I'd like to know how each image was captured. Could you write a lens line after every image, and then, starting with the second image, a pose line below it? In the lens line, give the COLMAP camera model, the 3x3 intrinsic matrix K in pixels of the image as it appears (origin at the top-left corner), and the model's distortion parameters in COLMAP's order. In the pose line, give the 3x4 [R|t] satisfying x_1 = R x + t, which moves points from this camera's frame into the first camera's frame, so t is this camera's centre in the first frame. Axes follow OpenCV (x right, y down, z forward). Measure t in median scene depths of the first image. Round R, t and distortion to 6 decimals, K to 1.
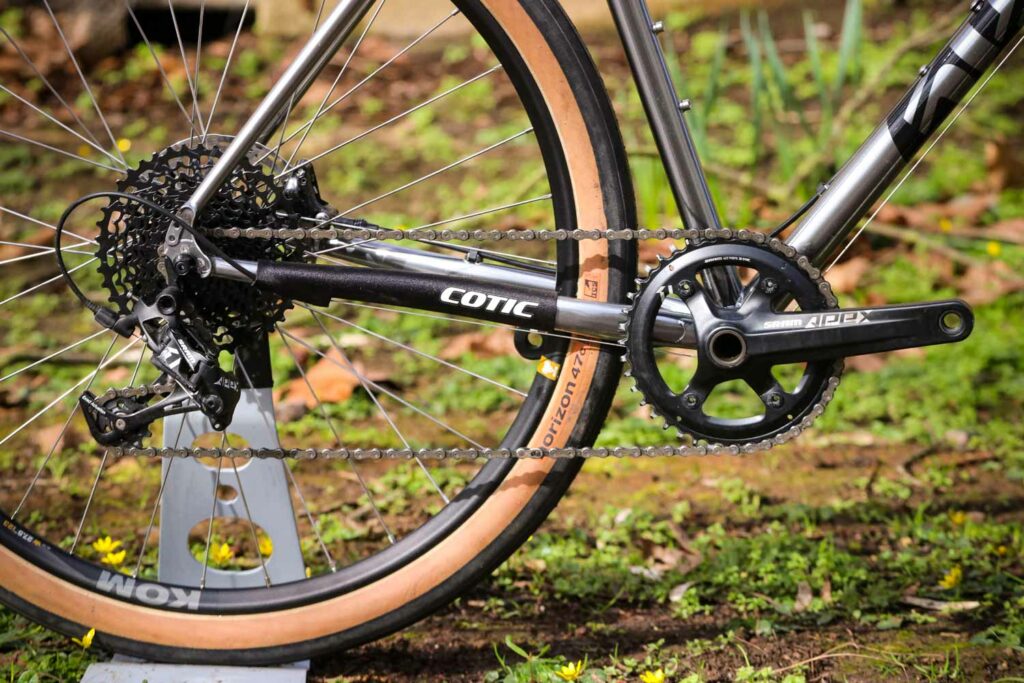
lens RADIAL K [[5127.2, 0, 512.0], [0, 5127.2, 341.5], [0, 0, 1]] dist [0.010850, 11.909305]
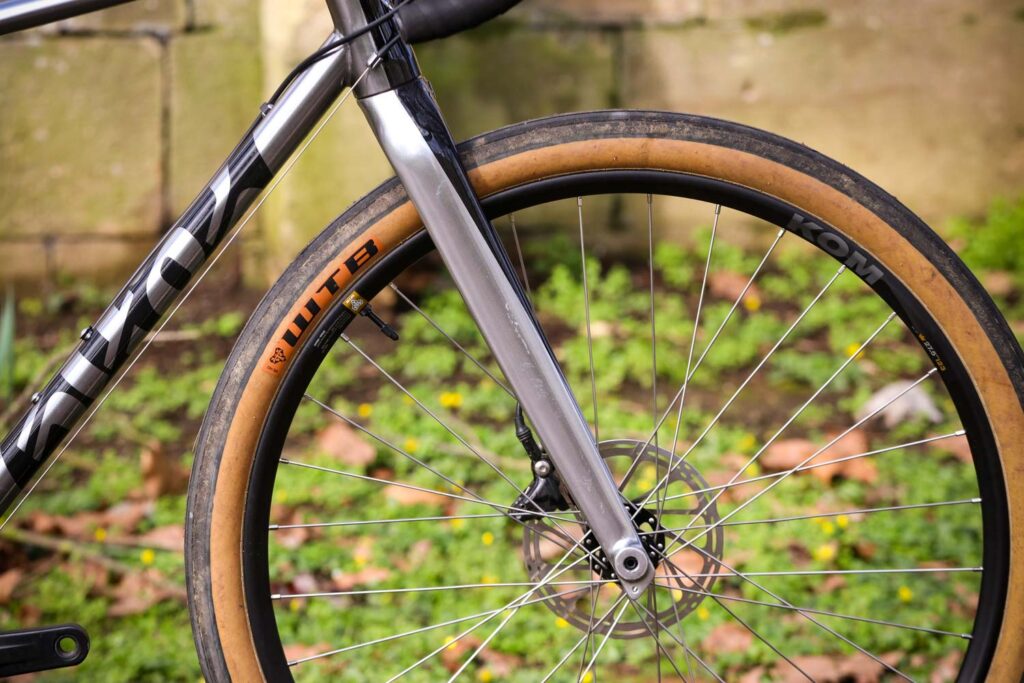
lens RADIAL K [[5127.2, 0, 512.0], [0, 5127.2, 341.5], [0, 0, 1]] dist [0.010850, 11.909305]
pose [[0.988454, -0.016948, 0.150570, 0.020089], [0.025236, 0.998260, -0.053302, -0.007240], [-0.149405, 0.056486, 0.987161, -0.018355]]
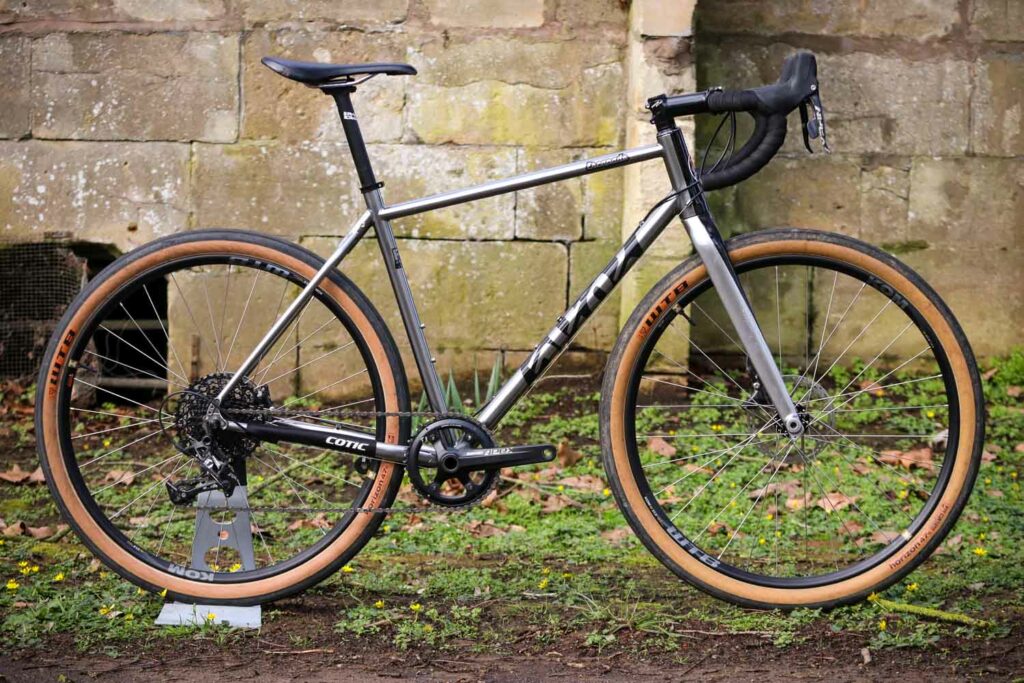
lens RADIAL K [[3667.5, 0, 512.0], [0, 3667.5, 341.5], [0, 0, 1]] dist [-0.247063, -0.904462]
pose [[0.996314, 0.024437, 0.082229, -0.066738], [-0.015223, 0.993719, -0.110862, 0.127438], [-0.084422, 0.109202, 0.990428, -0.637181]]
